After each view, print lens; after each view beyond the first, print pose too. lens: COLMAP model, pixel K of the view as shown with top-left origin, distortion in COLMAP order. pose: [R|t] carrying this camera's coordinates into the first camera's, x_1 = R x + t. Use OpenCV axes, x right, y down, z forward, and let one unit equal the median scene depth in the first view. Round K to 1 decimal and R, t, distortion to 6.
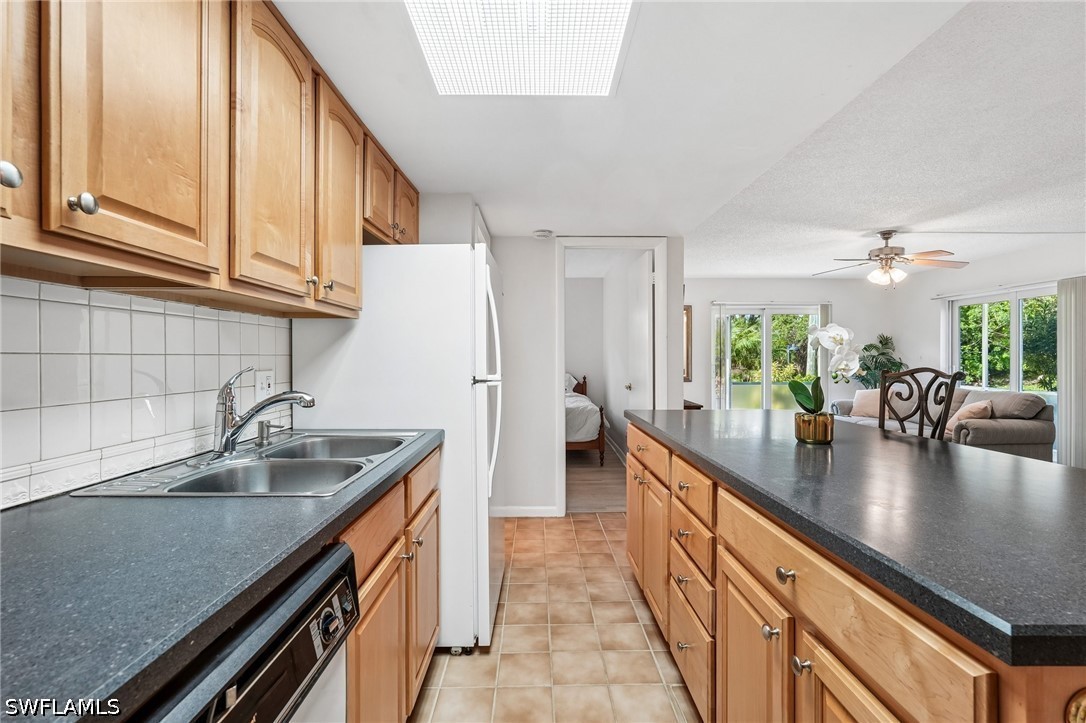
lens RADIAL K [[487.8, 0, 542.5], [0, 487.8, 354.9], [0, 0, 1]] dist [-0.016570, 0.008385]
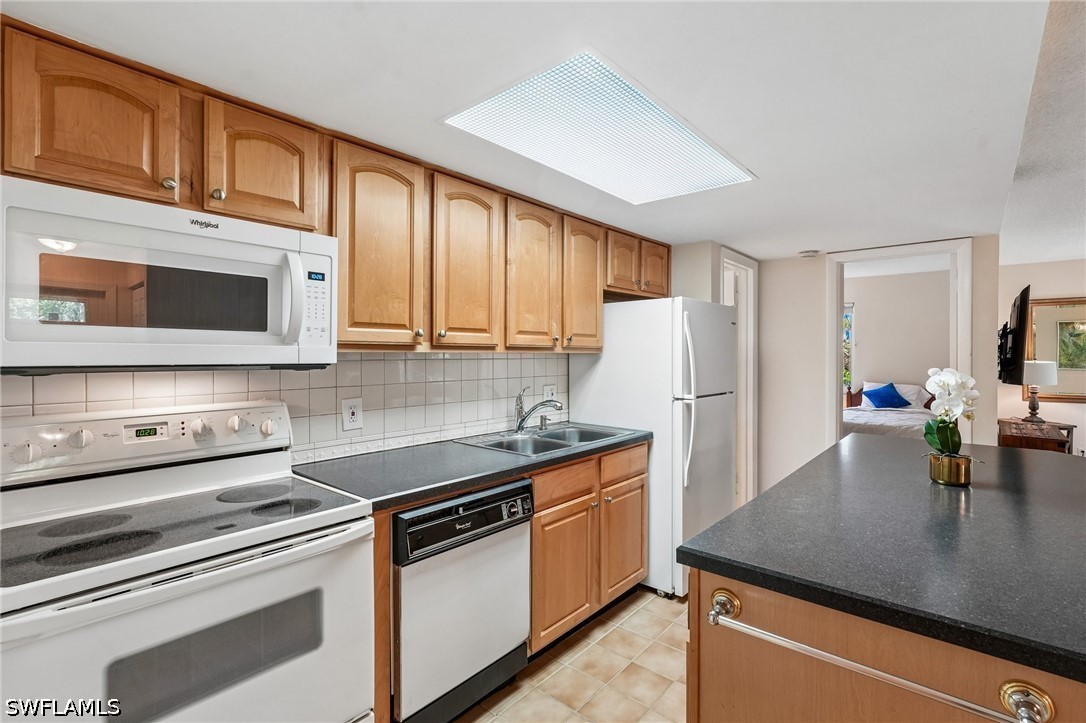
lens RADIAL K [[497.4, 0, 547.2], [0, 497.4, 351.8], [0, 0, 1]] dist [-0.018615, 0.009765]
pose [[0.750881, 0.002138, -0.660434, 0.499131], [-0.001262, 0.999998, 0.001803, -0.078183], [0.660436, -0.000520, 0.750882, -0.266031]]
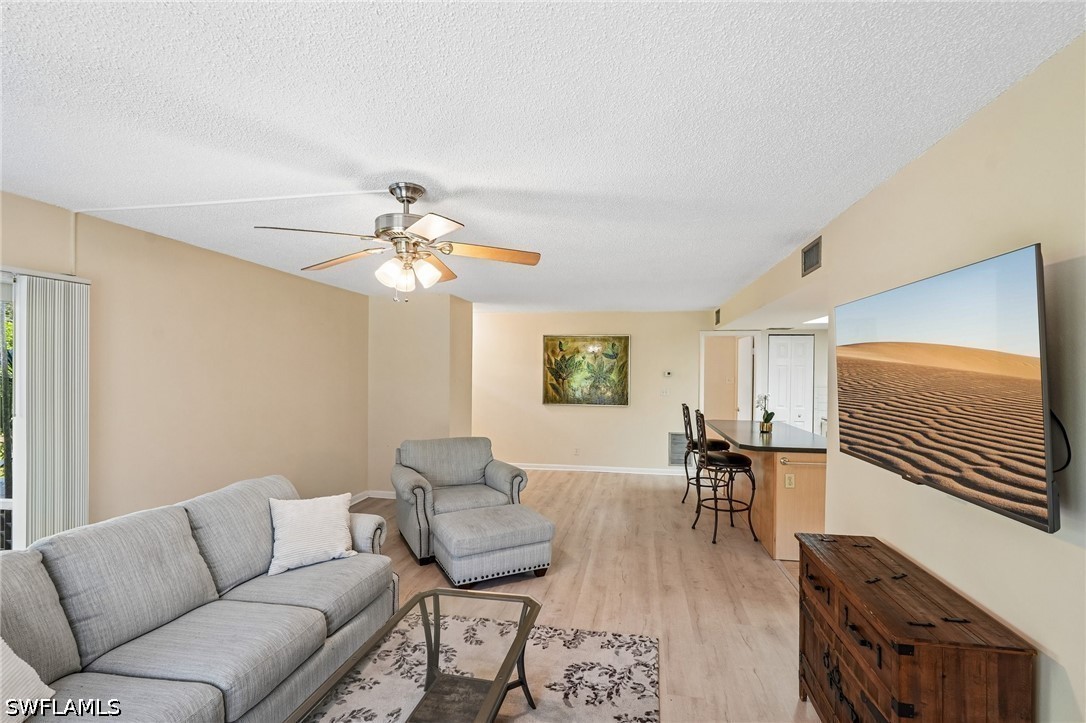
lens RADIAL K [[489.7, 0, 550.0], [0, 489.7, 369.7], [0, 0, 1]] dist [-0.002630, 0.000473]
pose [[-0.983875, -0.009470, 0.178608, 1.097507], [-0.010450, 0.999935, -0.004543, -0.144315], [-0.178553, -0.006336, -0.983910, 3.463375]]
